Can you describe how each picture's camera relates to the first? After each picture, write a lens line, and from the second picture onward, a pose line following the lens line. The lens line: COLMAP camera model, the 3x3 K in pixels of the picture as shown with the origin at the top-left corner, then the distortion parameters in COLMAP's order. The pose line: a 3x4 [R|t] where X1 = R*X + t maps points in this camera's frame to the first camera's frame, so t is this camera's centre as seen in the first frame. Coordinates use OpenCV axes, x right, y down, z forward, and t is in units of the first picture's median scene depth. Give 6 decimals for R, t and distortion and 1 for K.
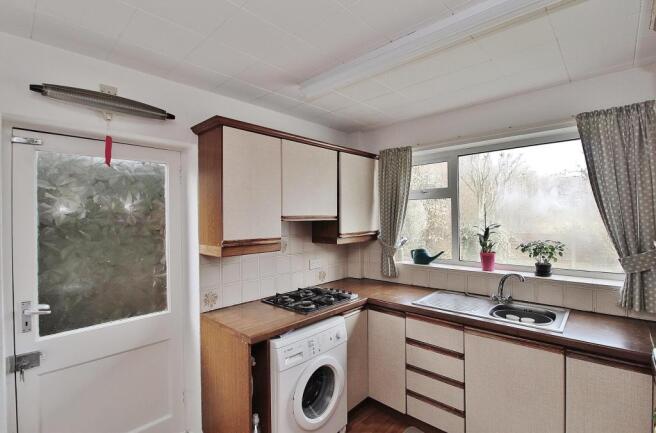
lens RADIAL K [[308.1, 0, 322.4], [0, 308.1, 213.8], [0, 0, 1]] dist [-0.000338, -0.000334]
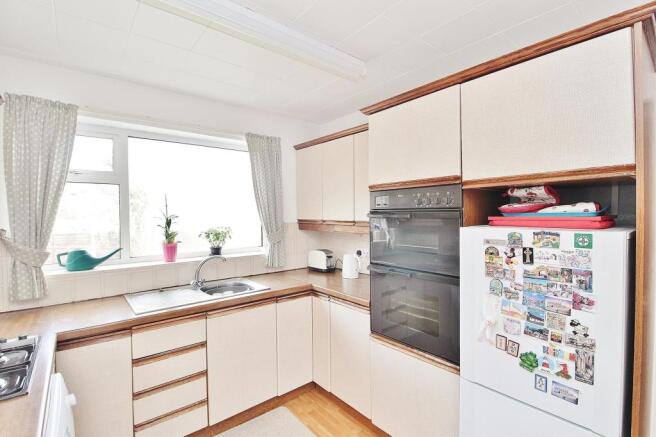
lens RADIAL K [[303.1, 0, 322.5], [0, 303.1, 215.1], [0, 0, 1]] dist [0.001063, -0.000202]
pose [[0.146927, 0.002451, 0.989144, -0.343666], [-0.003250, 0.999993, -0.001996, 0.033945], [-0.989142, -0.002921, 0.146933, 0.356120]]
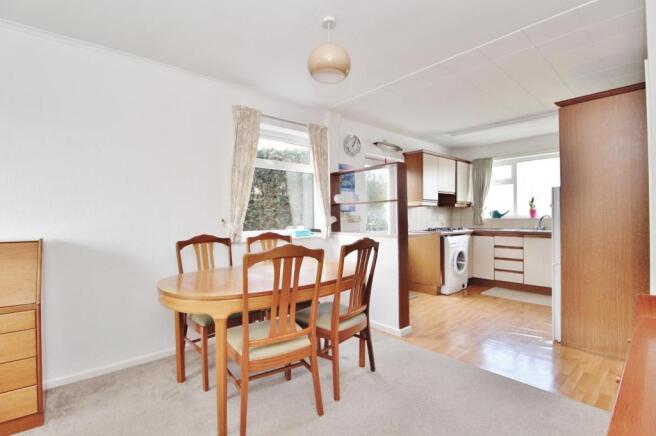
lens RADIAL K [[303.1, 0, 327.5], [0, 303.1, 215.7], [0, 0, 1]] dist [0.001063, -0.000202]
pose [[0.996371, 0.006042, -0.084902, -0.630338], [-0.005014, 0.999912, 0.012320, 0.141419], [0.084969, -0.011850, 0.996313, -1.085495]]
